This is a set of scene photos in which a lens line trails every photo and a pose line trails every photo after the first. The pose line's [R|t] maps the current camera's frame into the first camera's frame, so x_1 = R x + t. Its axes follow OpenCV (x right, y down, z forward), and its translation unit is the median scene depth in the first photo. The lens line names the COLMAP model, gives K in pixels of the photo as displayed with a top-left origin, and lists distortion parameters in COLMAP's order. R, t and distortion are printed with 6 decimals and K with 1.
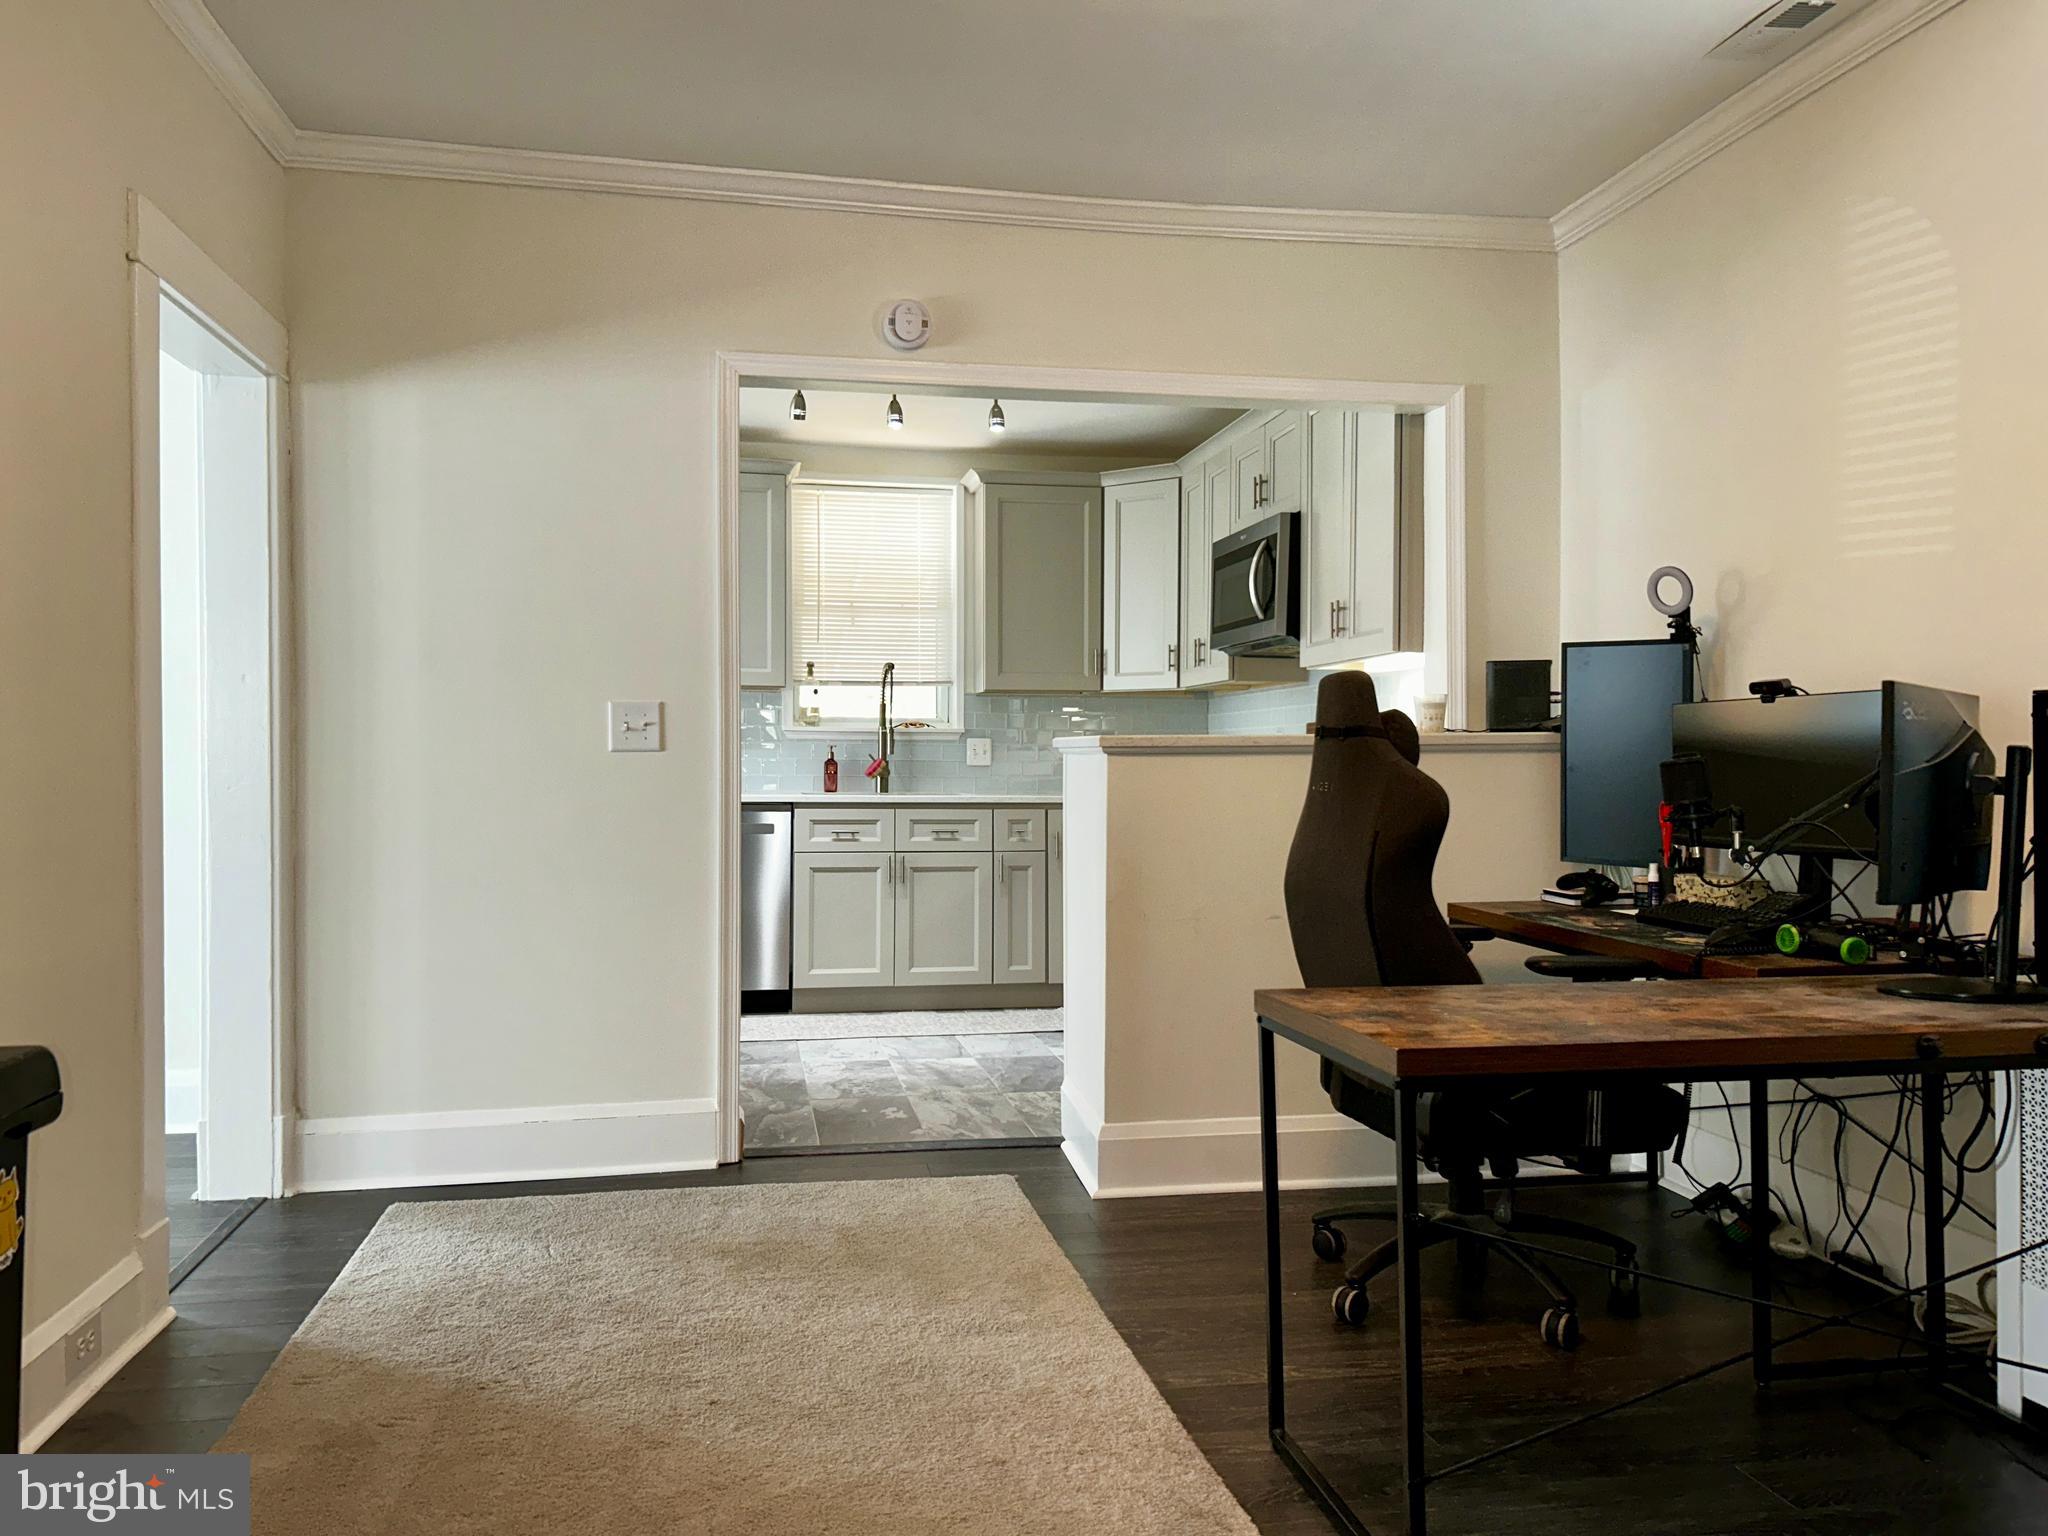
lens RADIAL K [[1553.0, 0, 1024.0], [0, 1553.0, 768.0], [0, 0, 1]] dist [0.057515, -0.063068]
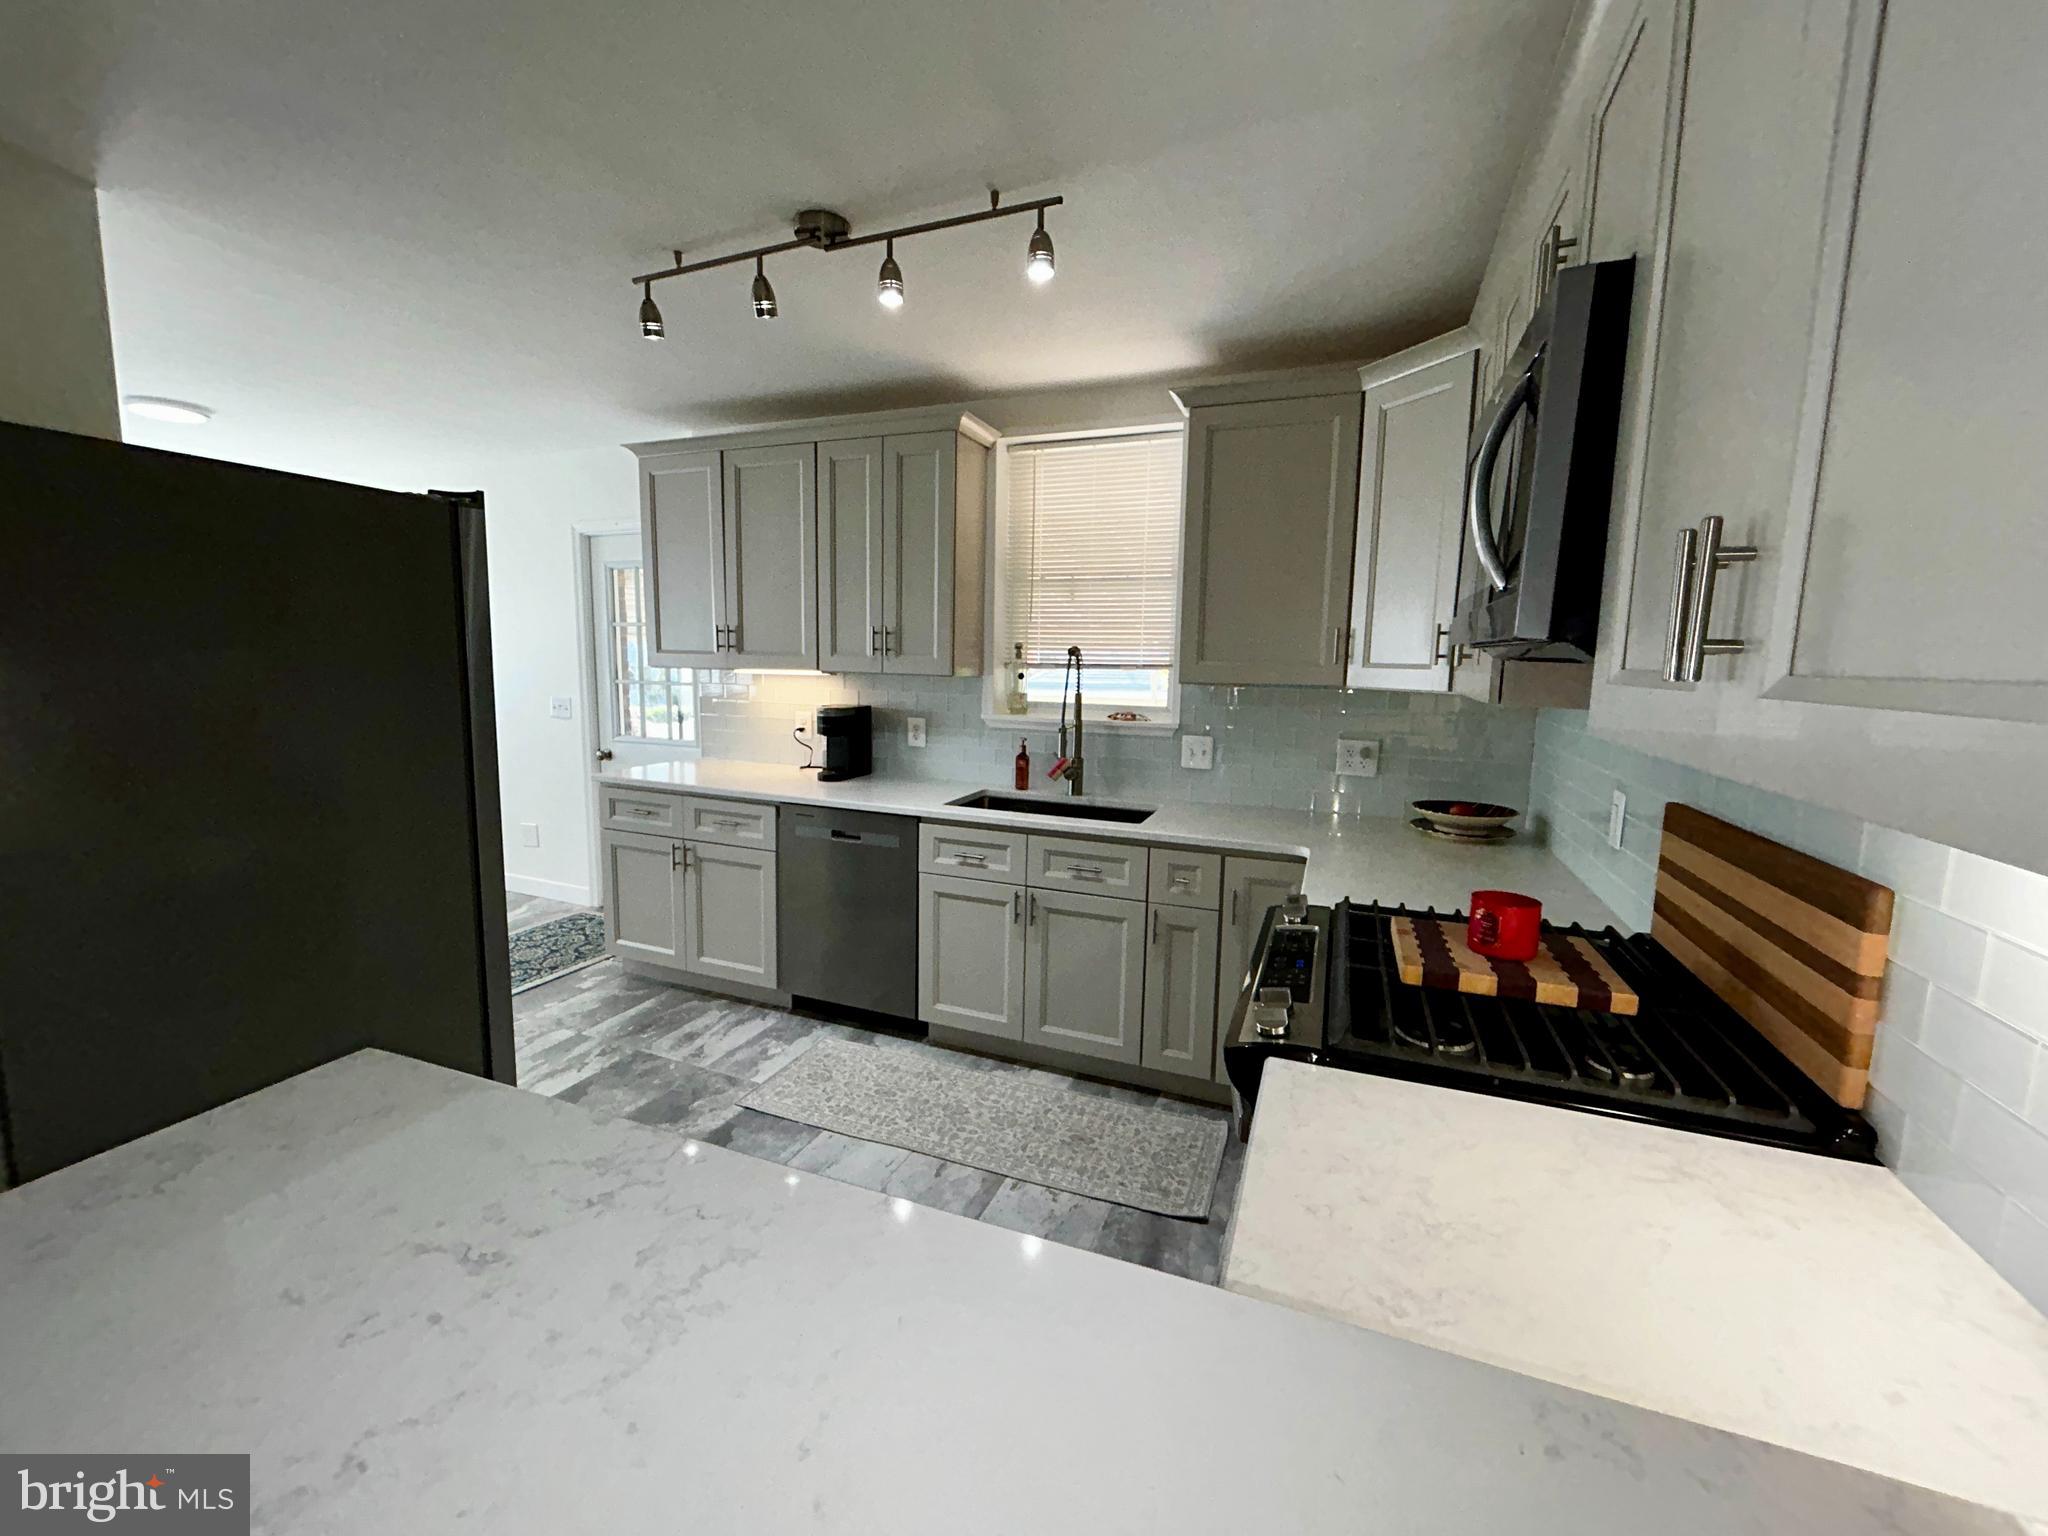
lens RADIAL K [[822.5, 0, 1014.2], [0, 822.5, 761.5], [0, 0, 1]] dist [-0.000325, 0.000173]
pose [[0.838662, 0.081070, -0.538586, 0.135433], [-0.015302, 0.991977, 0.125489, -0.063510], [0.544438, -0.097001, 0.833174, 0.622406]]
